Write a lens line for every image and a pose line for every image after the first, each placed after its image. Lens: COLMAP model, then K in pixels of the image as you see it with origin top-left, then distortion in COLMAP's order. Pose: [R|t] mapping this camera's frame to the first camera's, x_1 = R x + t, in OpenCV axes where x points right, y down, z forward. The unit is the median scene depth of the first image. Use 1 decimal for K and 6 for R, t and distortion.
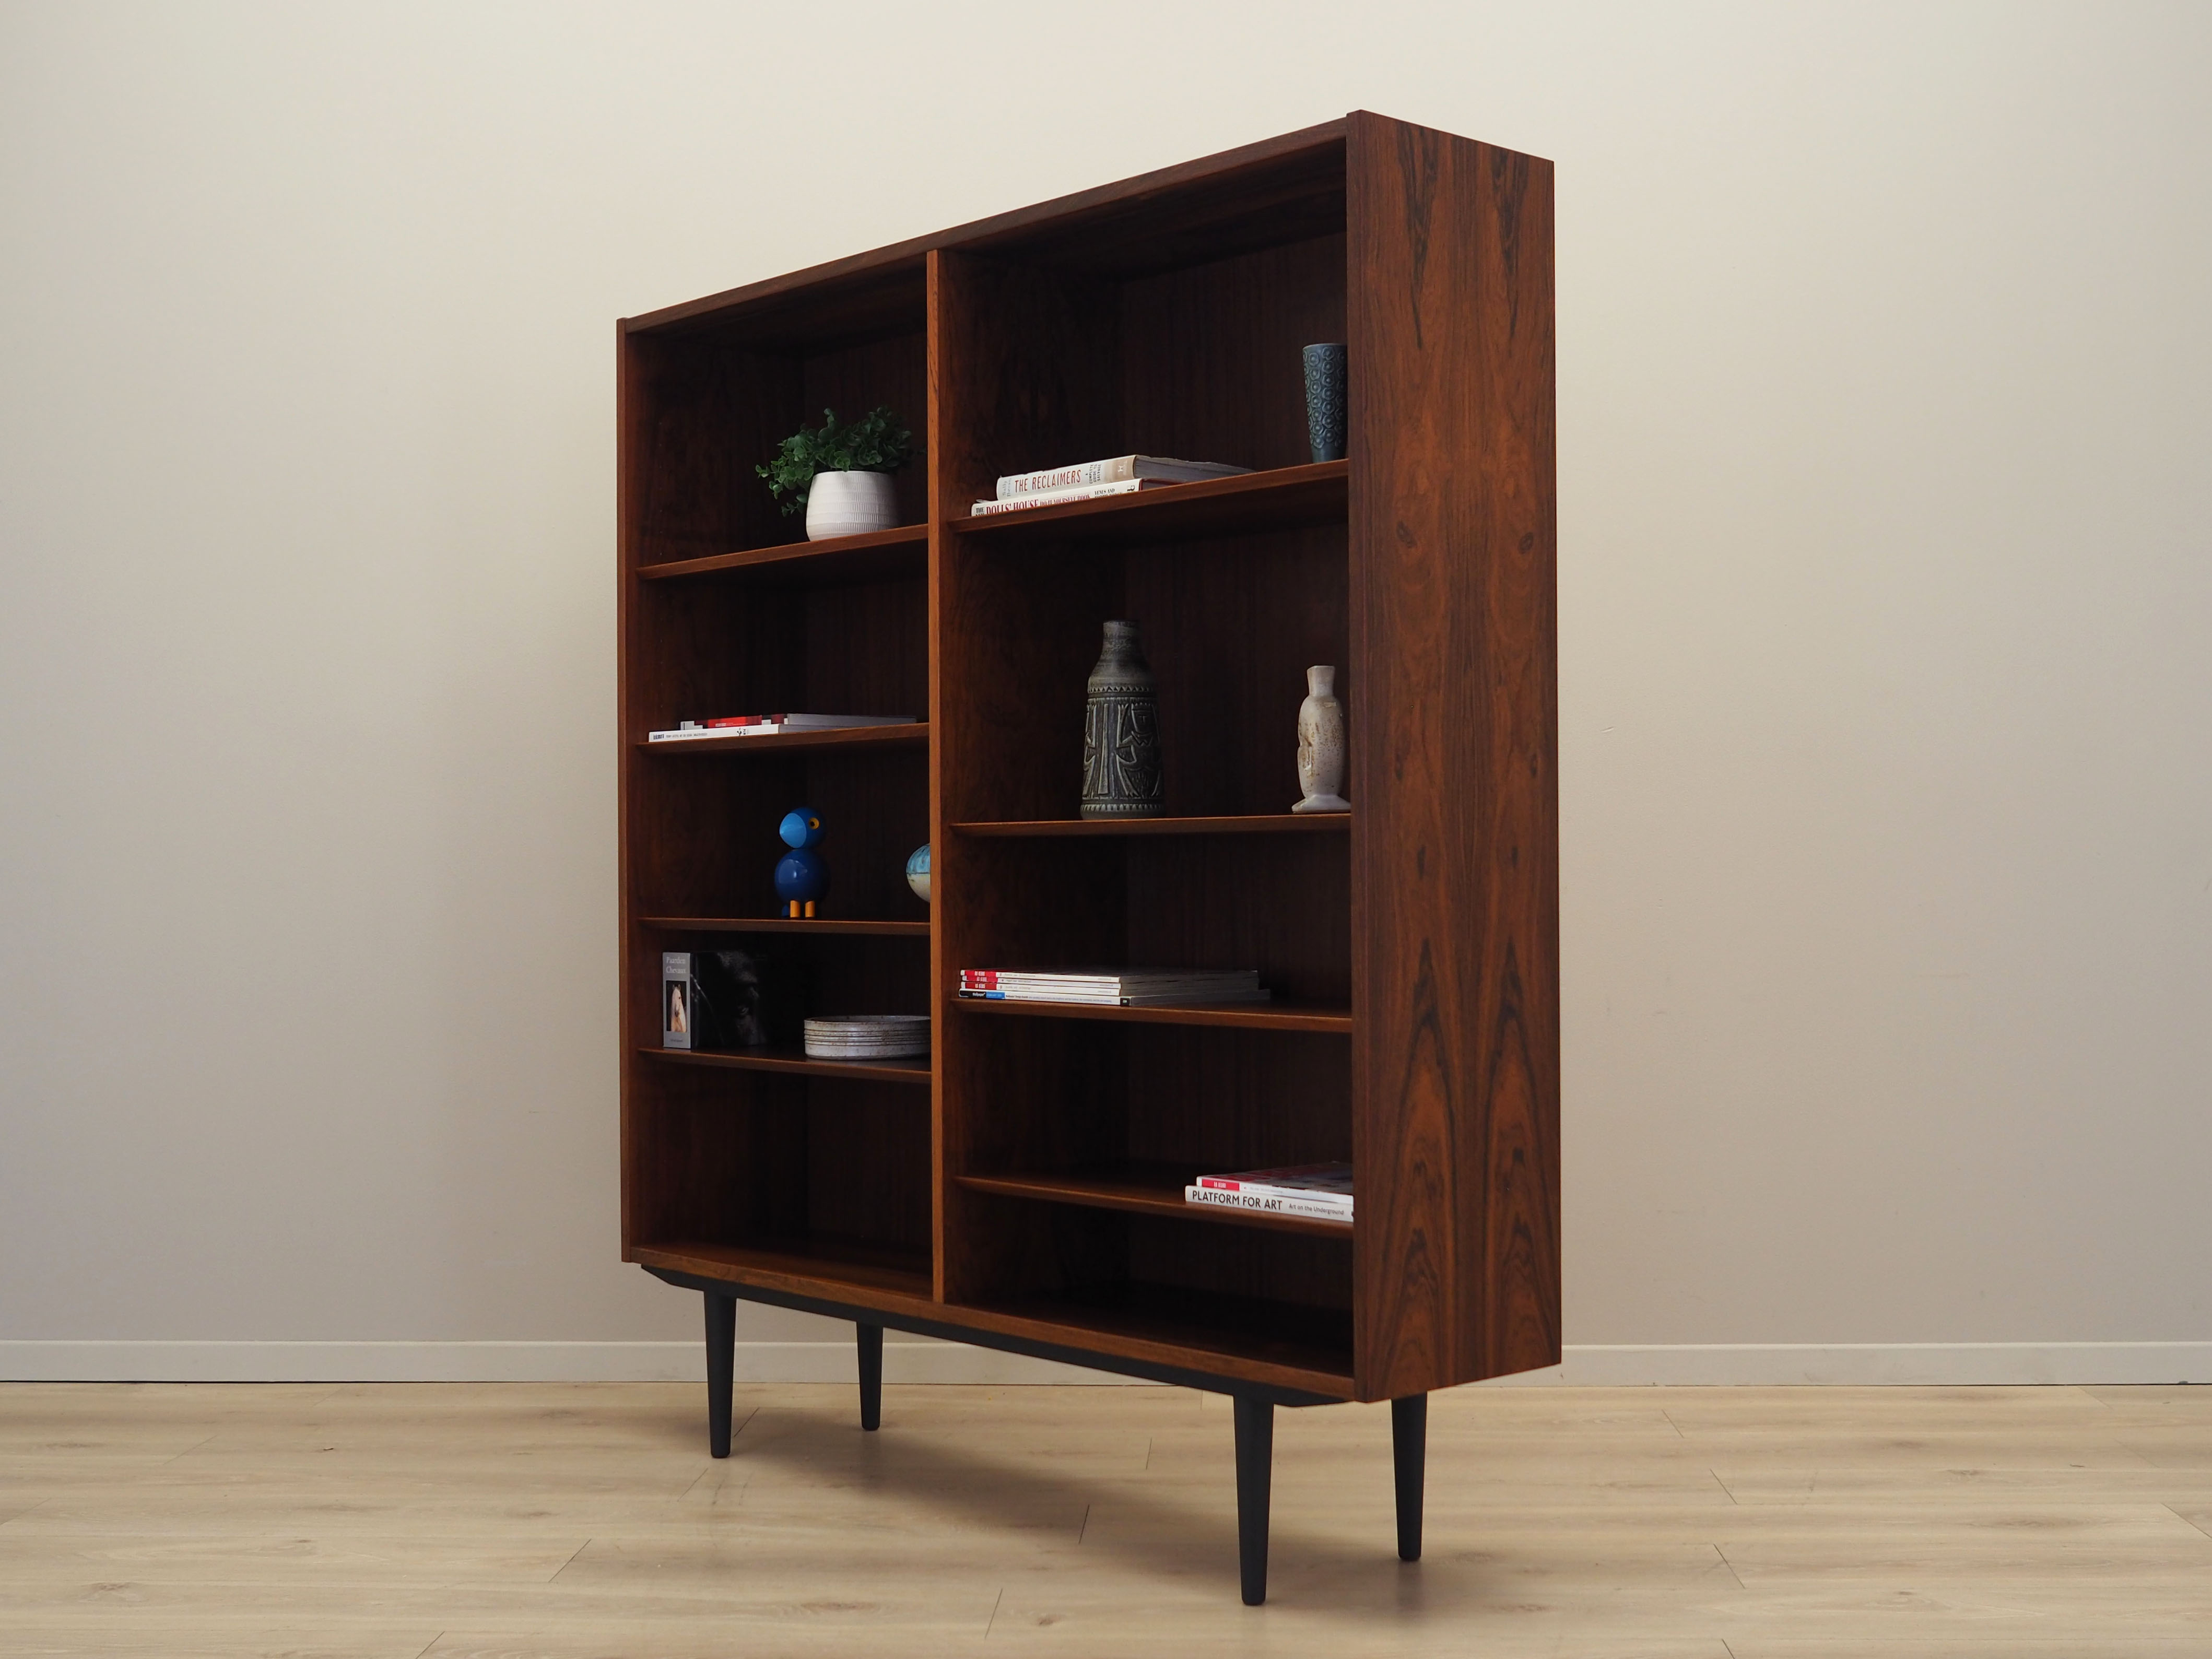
lens RADIAL K [[2183.1, 0, 1100.9], [0, 2183.1, 828.9], [0, 0, 1]] dist [-0.023592, 0.000000]
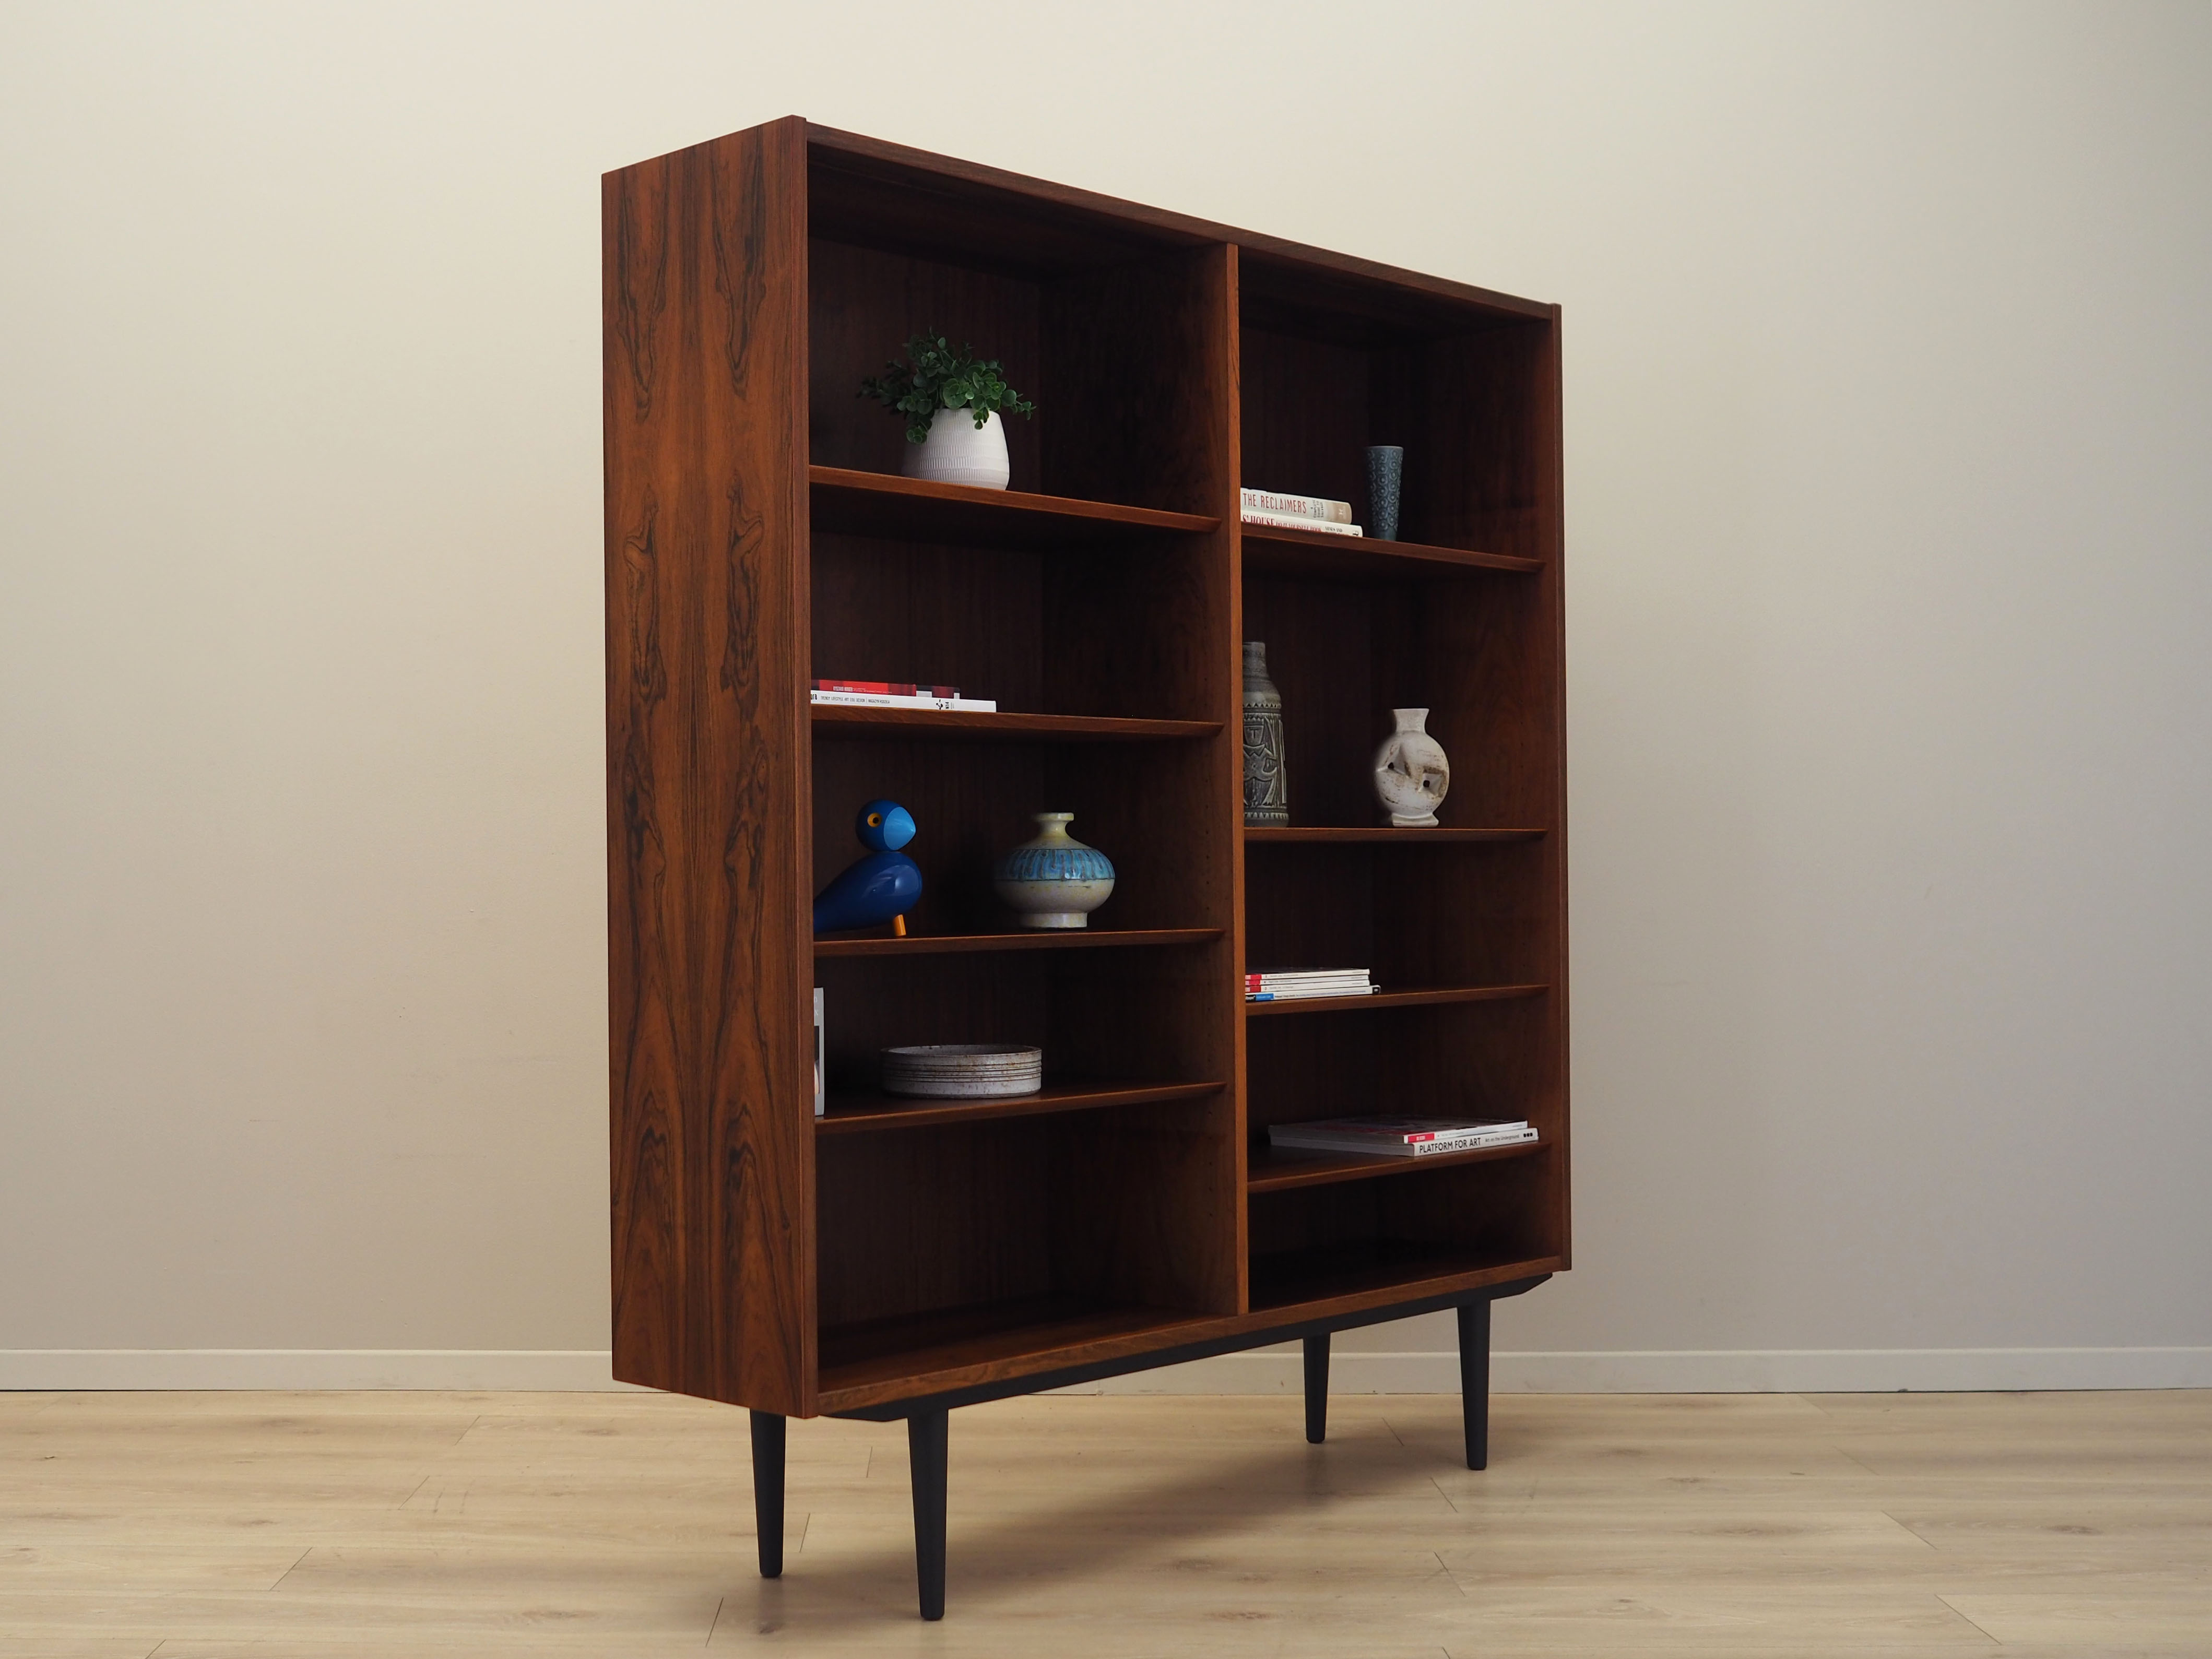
lens RADIAL K [[2183.0, 0, 1090.1], [0, 2183.0, 822.6], [0, 0, 1]] dist [-0.023592, 0.000000]
pose [[0.156272, 0.023059, 0.987445, -1.057307], [-0.011234, 0.999704, -0.021568, 0.017362], [-0.987650, -0.007723, 0.156485, 0.911735]]
